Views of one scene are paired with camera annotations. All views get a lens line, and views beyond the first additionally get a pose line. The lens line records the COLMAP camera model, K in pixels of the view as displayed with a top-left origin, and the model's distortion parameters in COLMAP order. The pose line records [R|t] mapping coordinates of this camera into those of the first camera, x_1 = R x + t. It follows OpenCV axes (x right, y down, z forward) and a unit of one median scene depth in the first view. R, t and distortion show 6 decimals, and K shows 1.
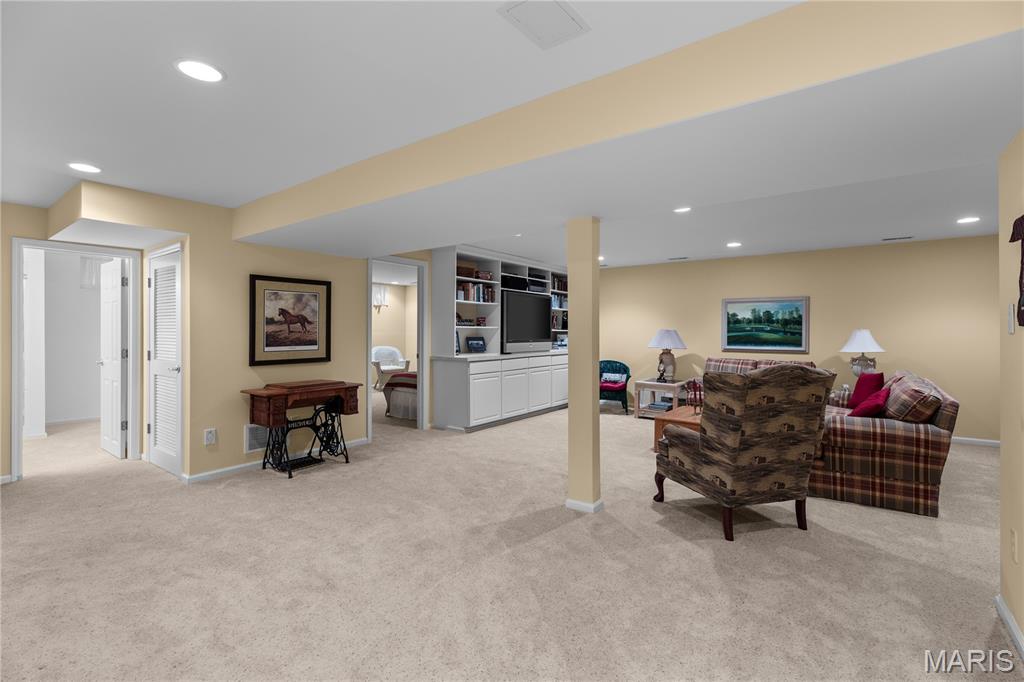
lens RADIAL K [[461.2, 0, 515.2], [0, 461.2, 337.2], [0, 0, 1]] dist [0.000975, 0.000139]
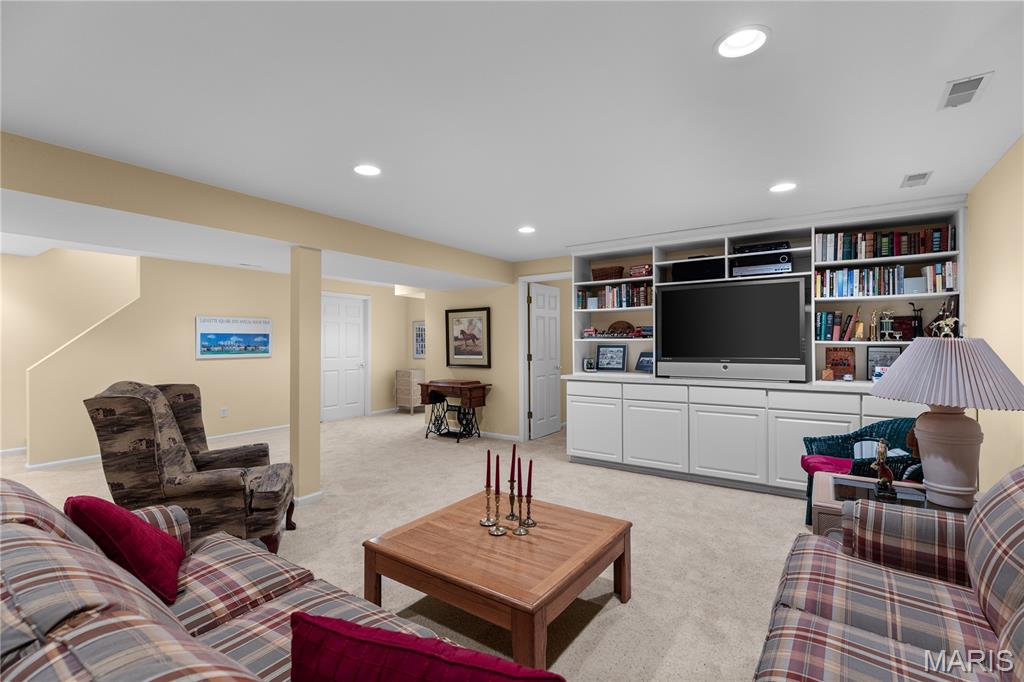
lens RADIAL K [[461.2, 0, 515.2], [0, 461.2, 337.2], [0, 0, 1]] dist [0.000975, 0.000139]
pose [[0.051080, -0.010666, -0.998638, 0.710580], [-0.004317, 0.999931, -0.010901, -0.016946], [0.998685, 0.004868, 0.051030, 0.793771]]
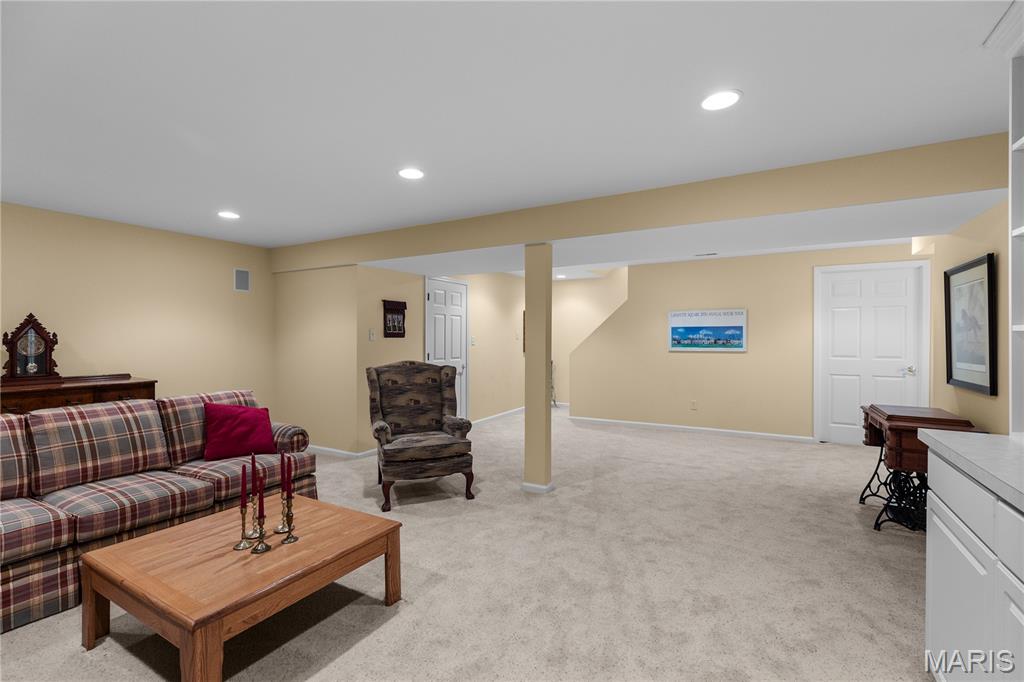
lens RADIAL K [[461.2, 0, 515.2], [0, 461.2, 337.2], [0, 0, 1]] dist [0.000975, 0.000139]
pose [[-0.991527, -0.001963, -0.129886, 0.190815], [-0.002560, 0.999987, 0.004433, -0.014101], [0.129876, 0.004728, -0.991519, 1.166374]]
